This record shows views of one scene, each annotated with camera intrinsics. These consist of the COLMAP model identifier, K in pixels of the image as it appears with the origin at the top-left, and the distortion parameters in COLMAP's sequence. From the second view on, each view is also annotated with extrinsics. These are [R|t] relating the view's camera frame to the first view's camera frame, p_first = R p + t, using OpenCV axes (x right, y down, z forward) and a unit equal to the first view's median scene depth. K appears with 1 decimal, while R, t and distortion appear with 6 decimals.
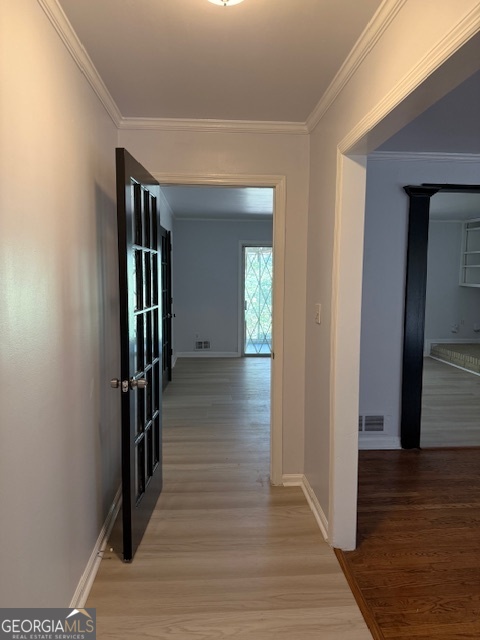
lens RADIAL K [[445.4, 0, 240.0], [0, 445.4, 320.0], [0, 0, 1]] dist [0.121457, -0.133541]
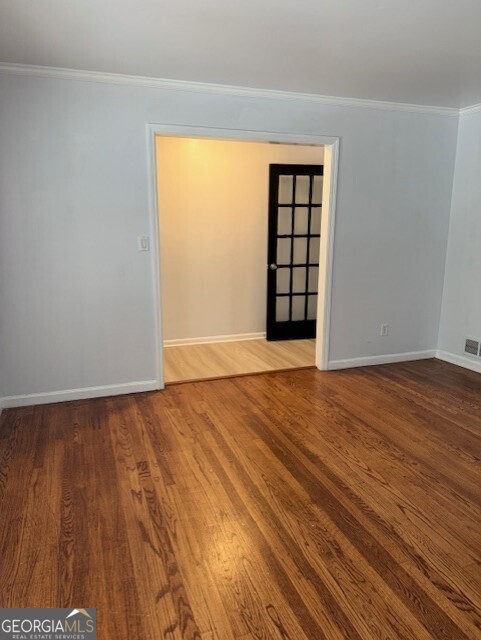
lens RADIAL K [[445.4, 0, 240.5], [0, 445.4, 320.0], [0, 0, 1]] dist [0.121457, -0.133541]
pose [[0.277033, 0.195308, -0.940802, 1.535814], [-0.128388, 0.977868, 0.165197, 0.080416], [0.952244, 0.075023, 0.295977, 0.196703]]
